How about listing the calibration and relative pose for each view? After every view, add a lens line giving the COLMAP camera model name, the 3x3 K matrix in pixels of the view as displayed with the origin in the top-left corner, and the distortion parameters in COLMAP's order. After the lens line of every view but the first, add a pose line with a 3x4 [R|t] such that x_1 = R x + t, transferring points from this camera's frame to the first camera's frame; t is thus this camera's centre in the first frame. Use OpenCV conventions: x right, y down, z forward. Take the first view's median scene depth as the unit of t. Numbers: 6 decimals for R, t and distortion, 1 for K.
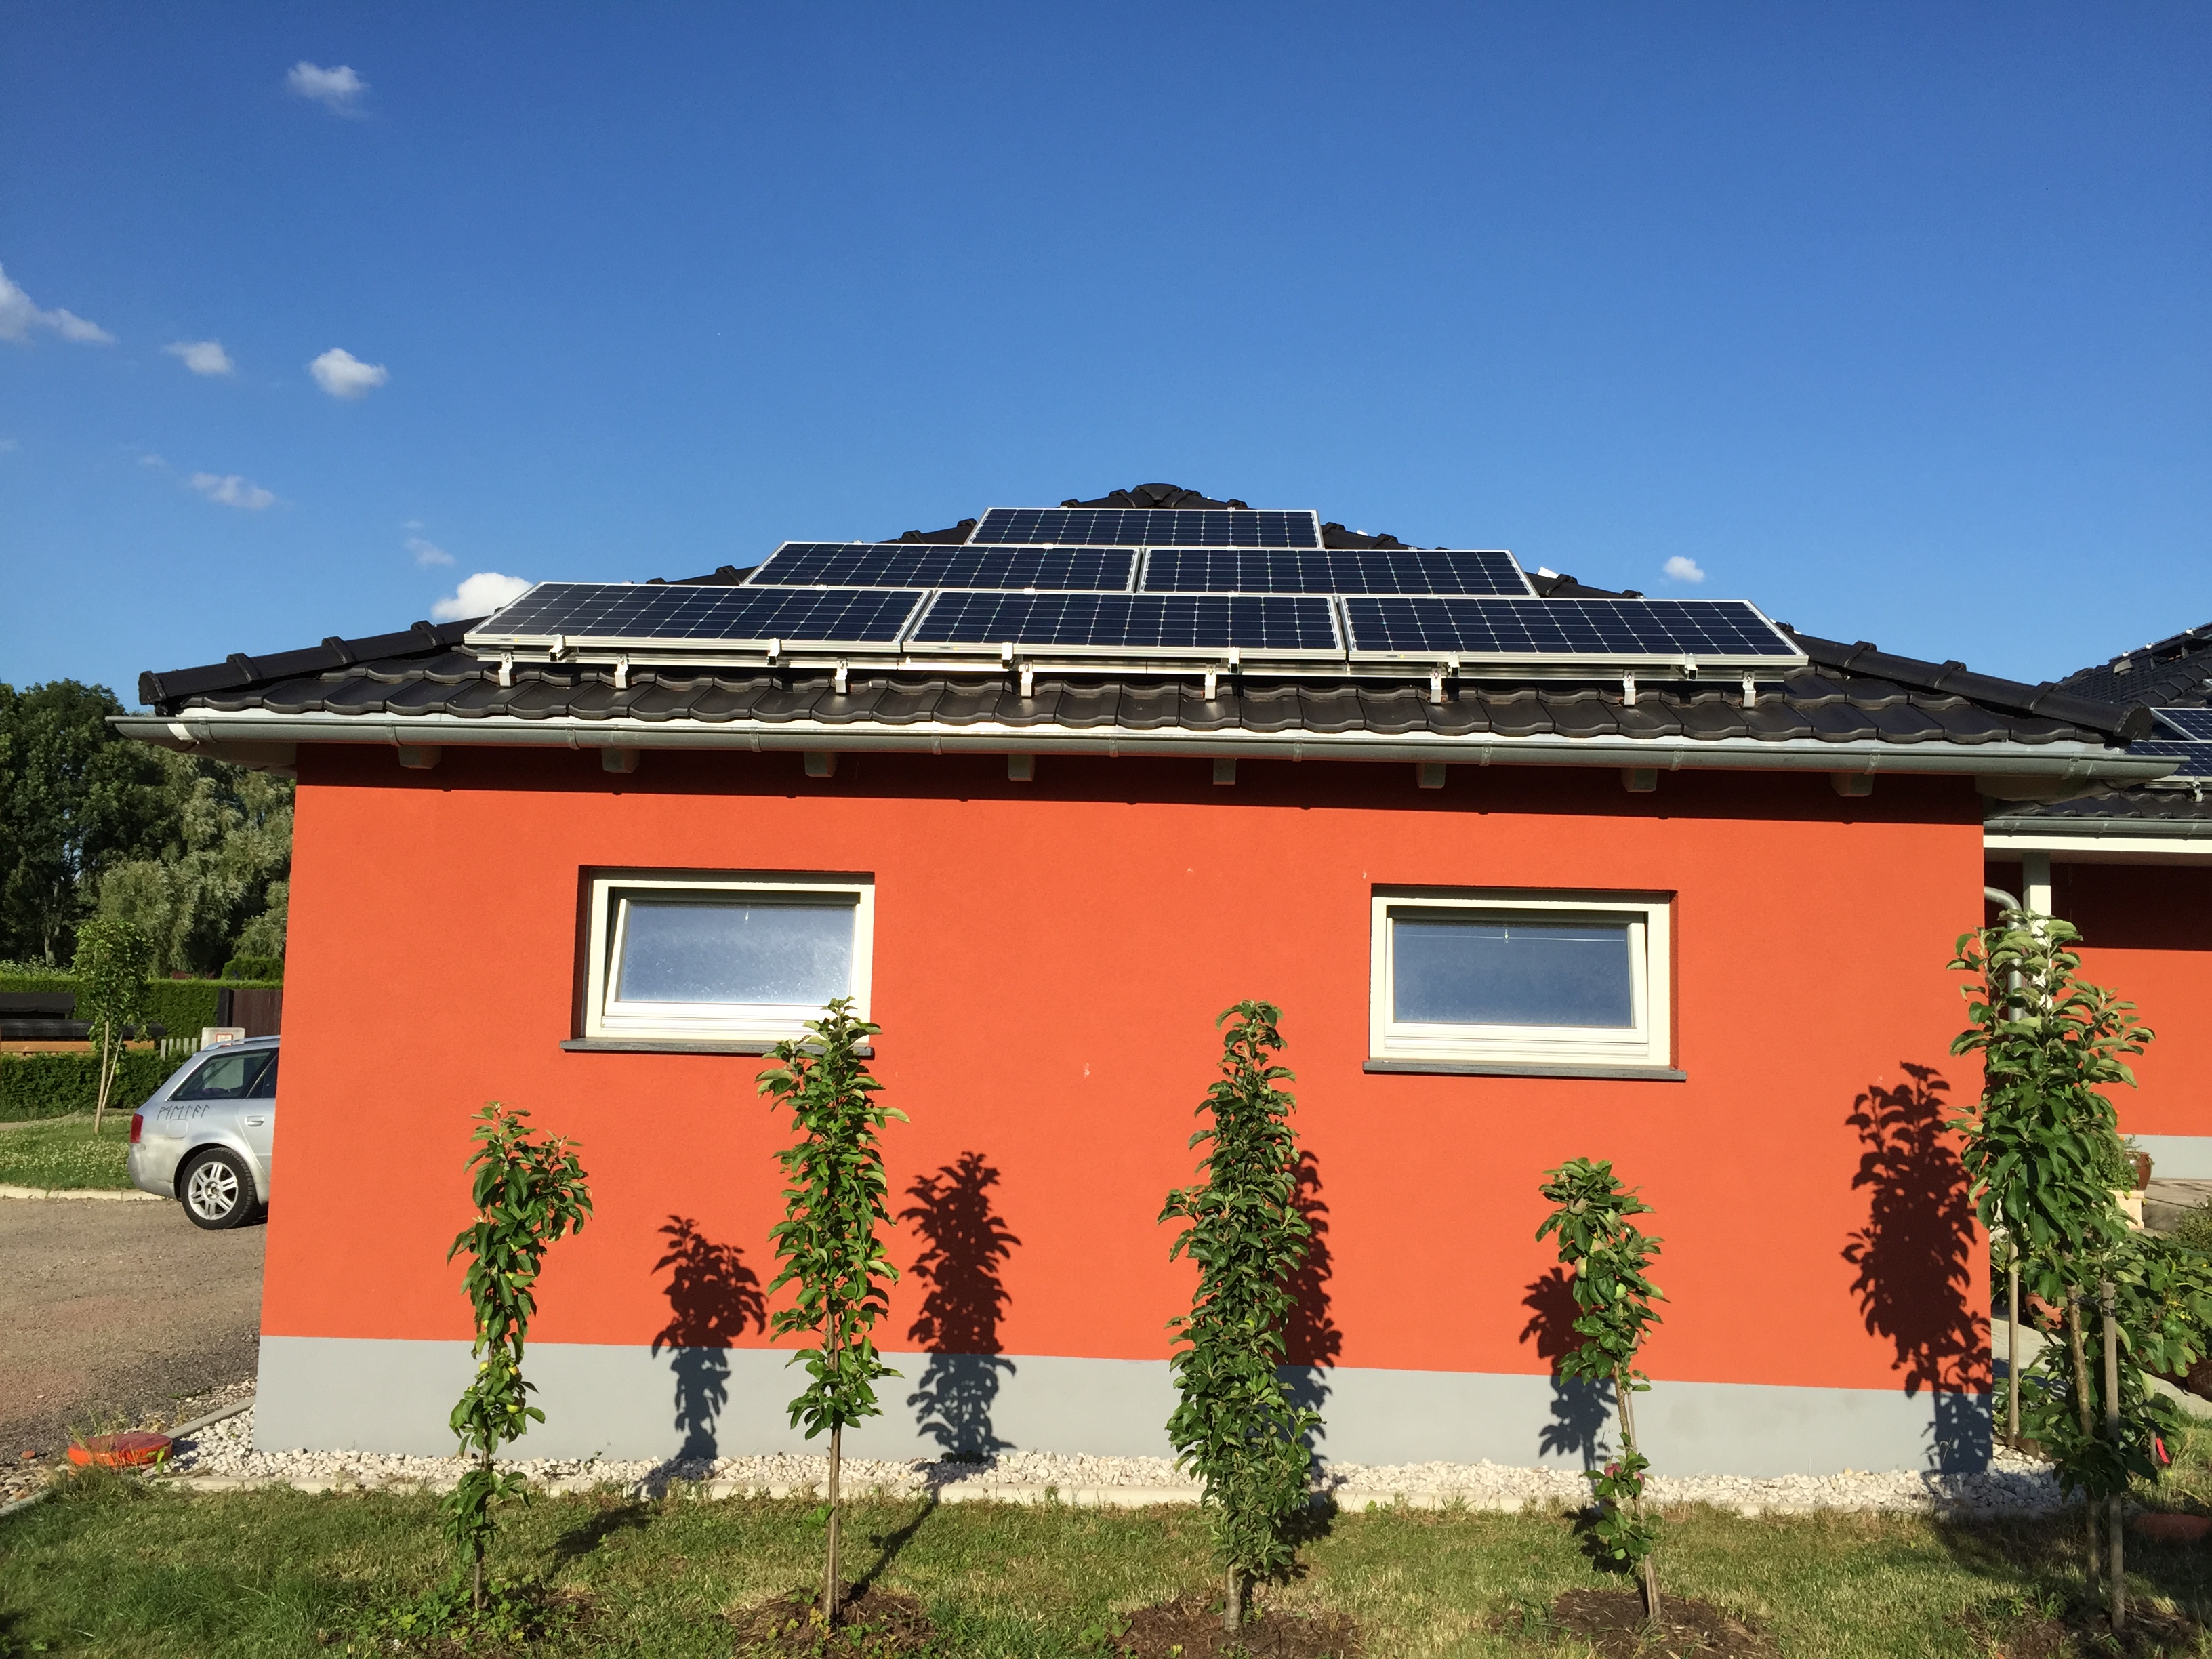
lens RADIAL K [[1929.3, 0, 1097.9], [0, 1929.3, 820.0], [0, 0, 1]] dist [0.107858, -0.153657]
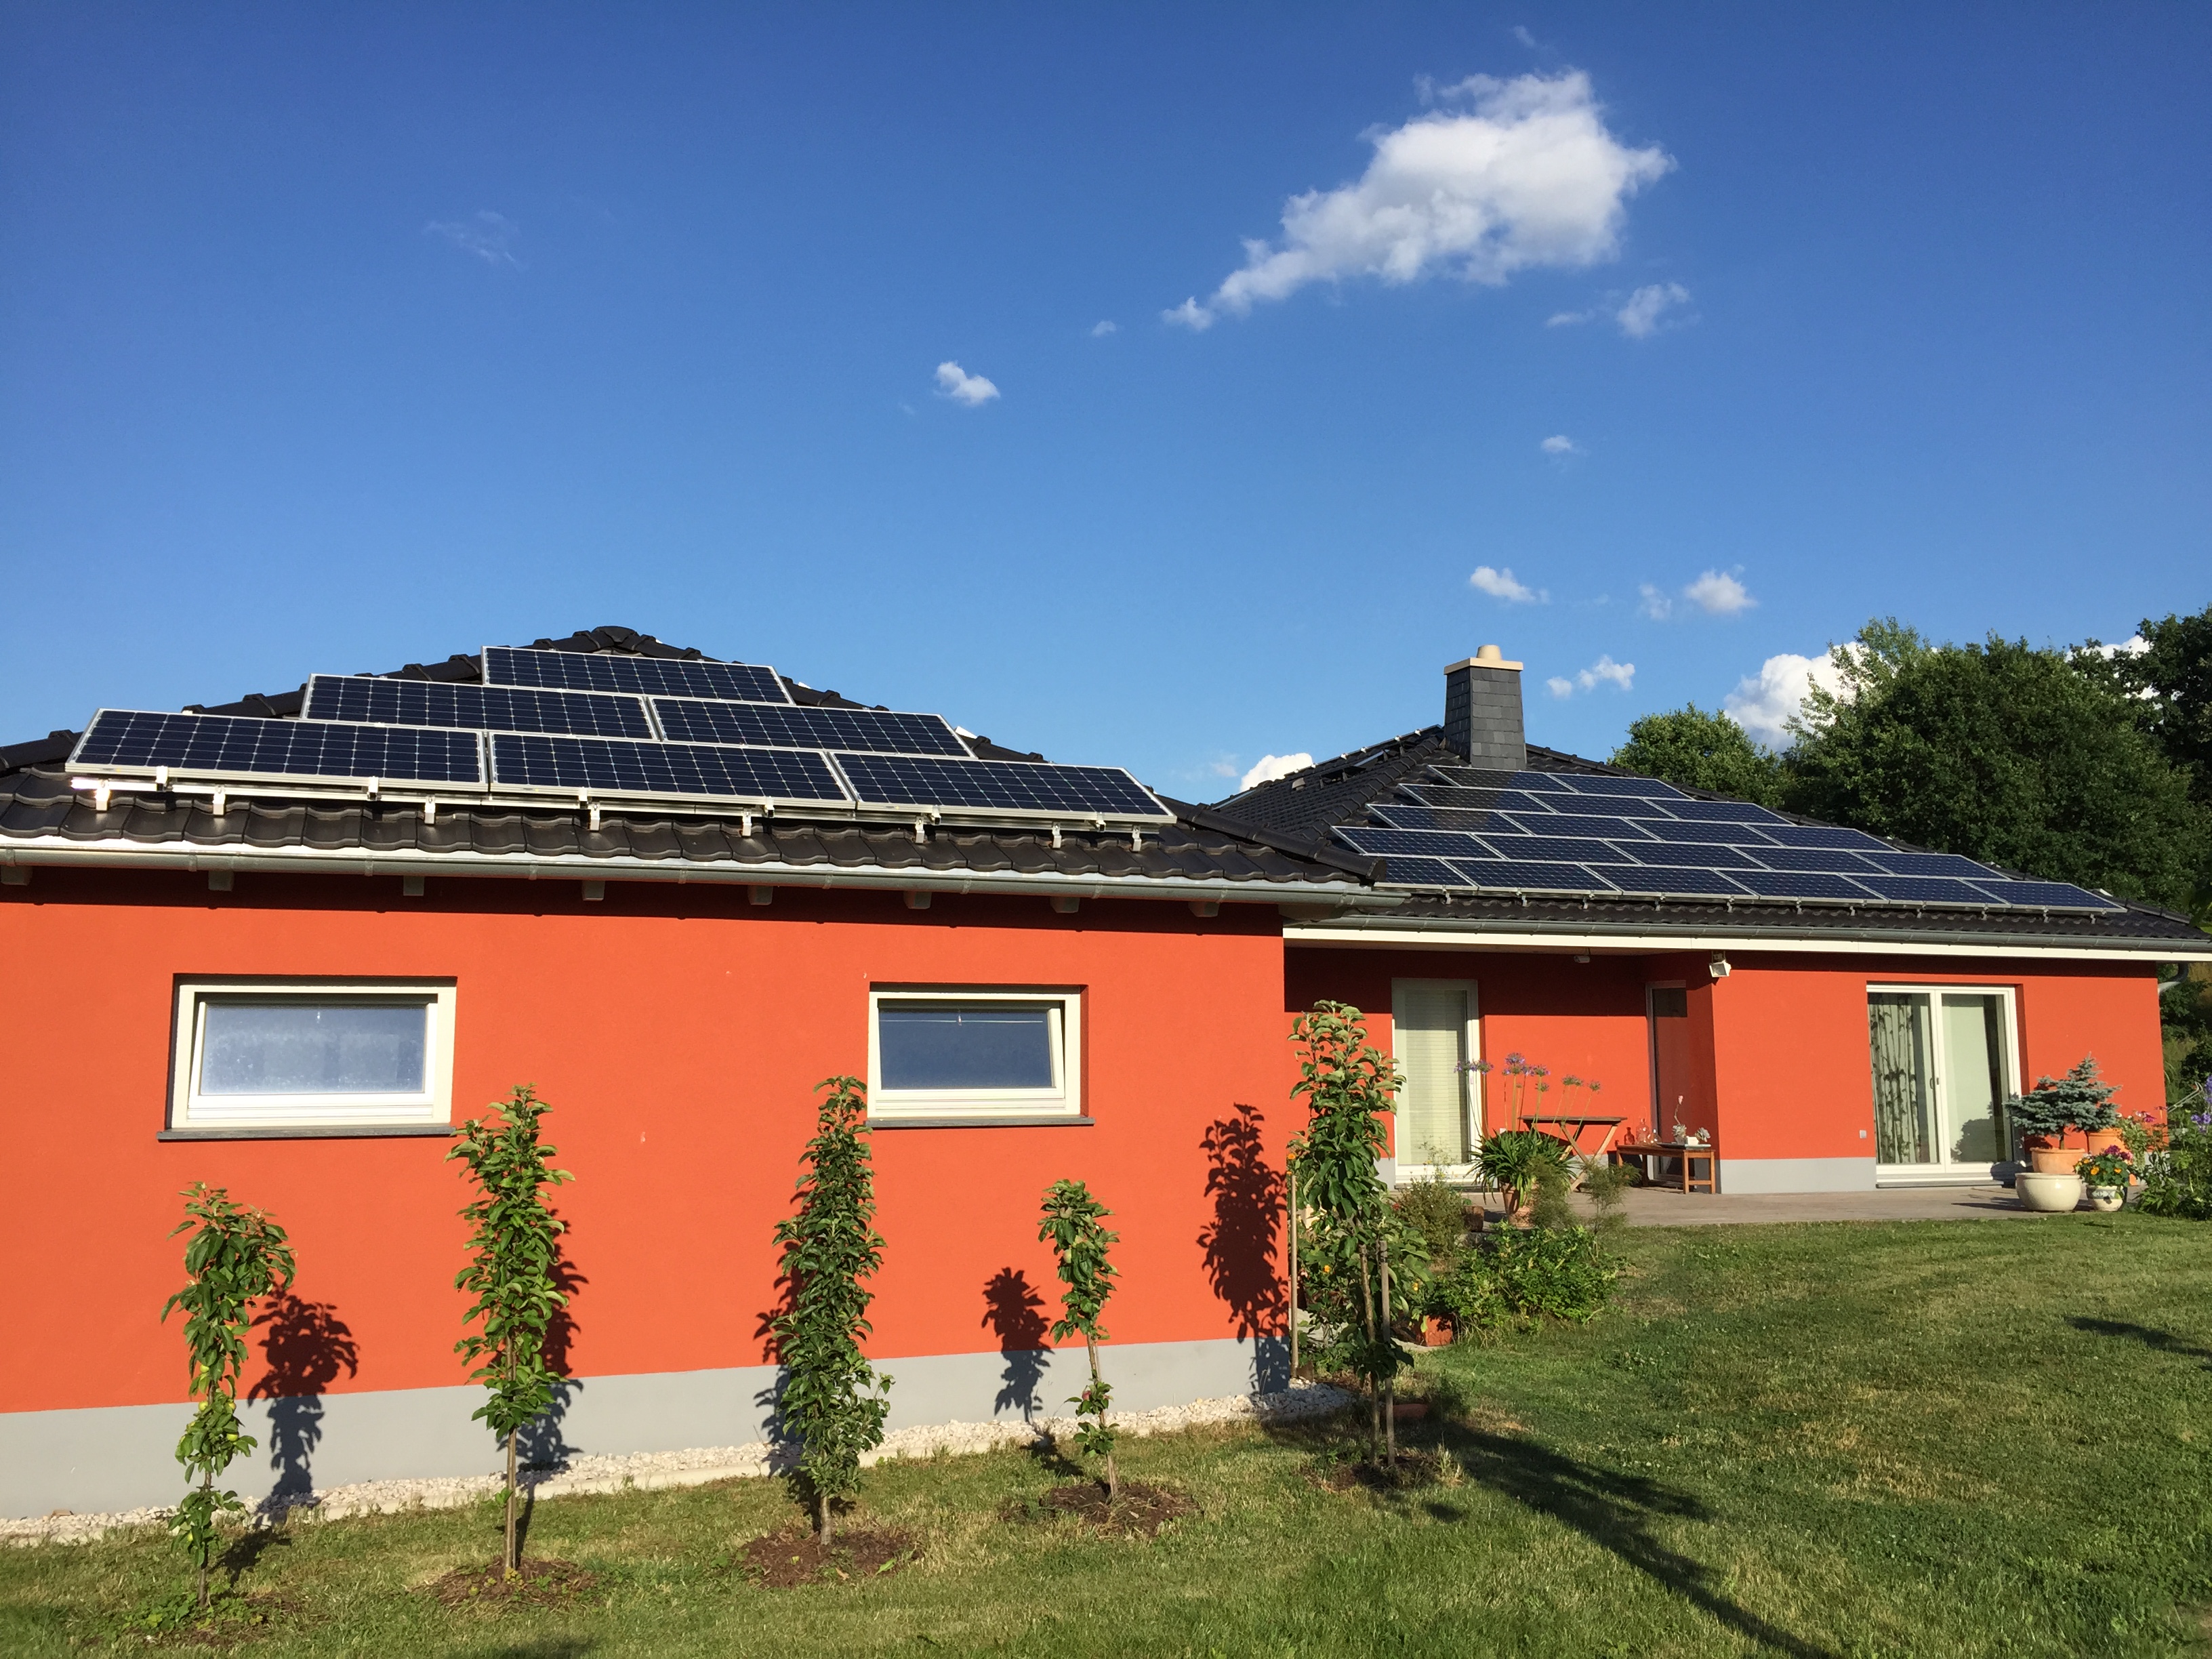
lens RADIAL K [[1888.0, 0, 1107.0], [0, 1888.0, 763.9], [0, 0, 1]] dist [0.009492, 0.010112]
pose [[0.922193, 0.033739, 0.385255, -0.206079], [-0.008371, 0.997695, -0.067334, -0.029120], [-0.386639, 0.058870, 0.920350, -0.235510]]
